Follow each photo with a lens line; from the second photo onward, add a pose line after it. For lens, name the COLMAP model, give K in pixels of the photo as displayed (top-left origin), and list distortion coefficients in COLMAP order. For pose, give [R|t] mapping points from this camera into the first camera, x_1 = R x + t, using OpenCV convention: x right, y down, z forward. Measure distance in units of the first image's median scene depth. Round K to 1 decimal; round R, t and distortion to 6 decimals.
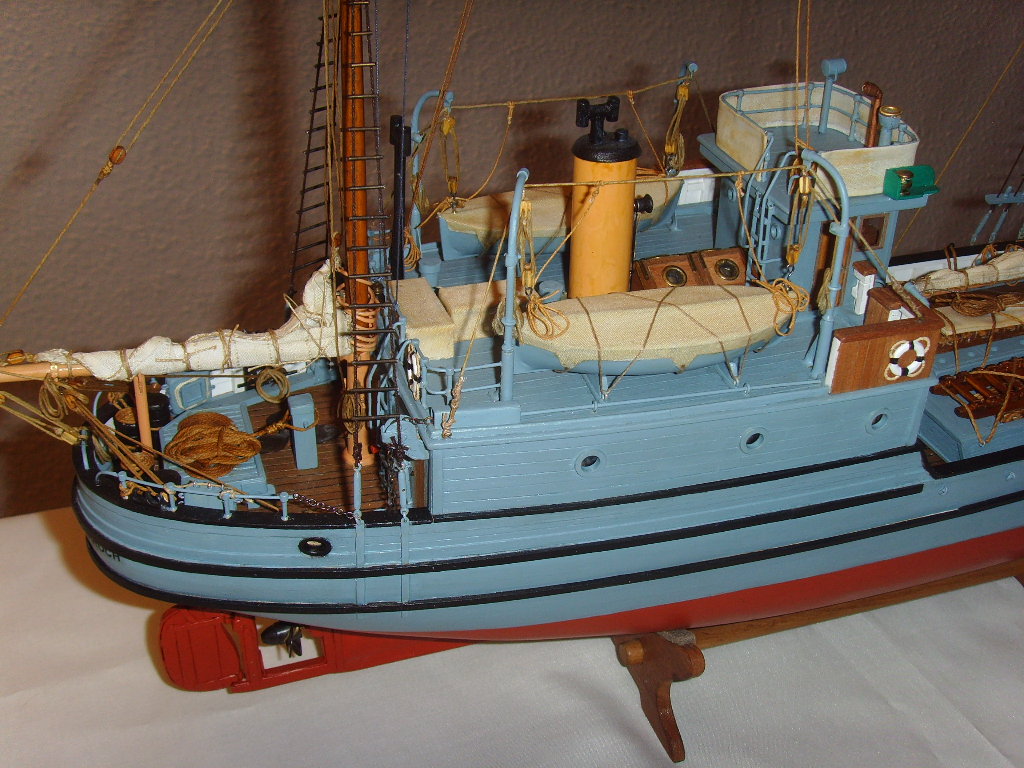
lens RADIAL K [[1232.3, 0, 507.6], [0, 1232.3, 380.6], [0, 0, 1]] dist [-0.175397, 0.243222]
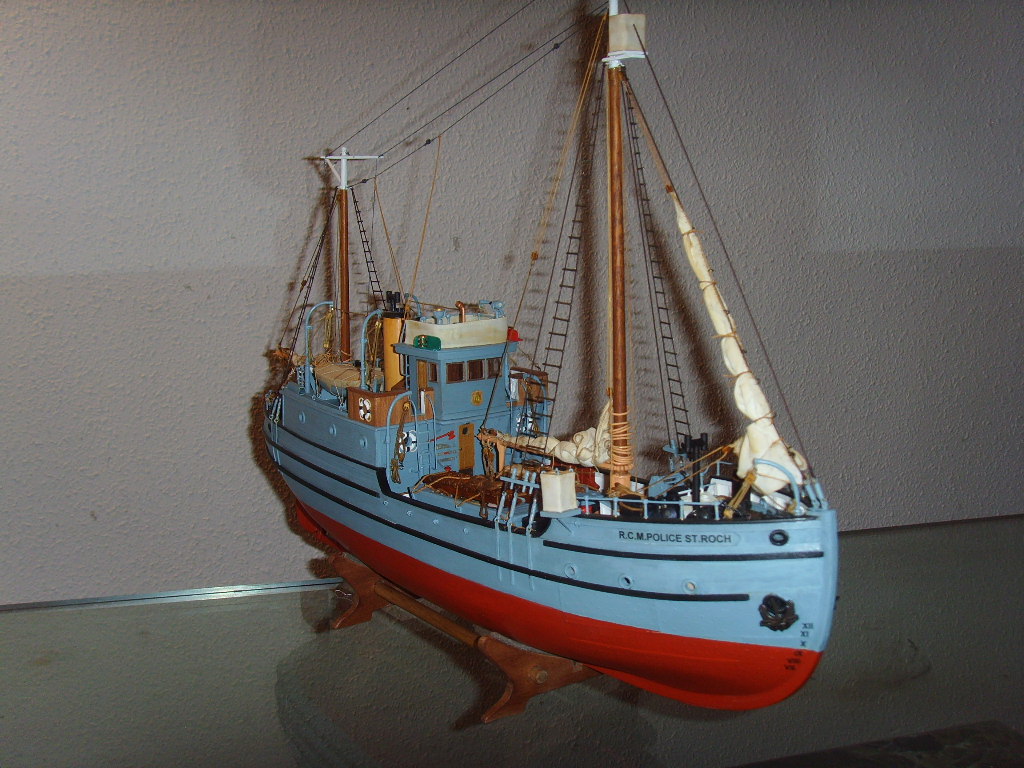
lens RADIAL K [[1232.3, 0, 507.6], [0, 1232.3, 380.6], [0, 0, 1]] dist [-0.175397, 0.243222]
pose [[0.297177, 0.128313, -0.946162, 2.083721], [-0.499041, 0.865685, -0.039343, -0.088089], [0.814029, 0.483866, 0.321295, 0.445781]]
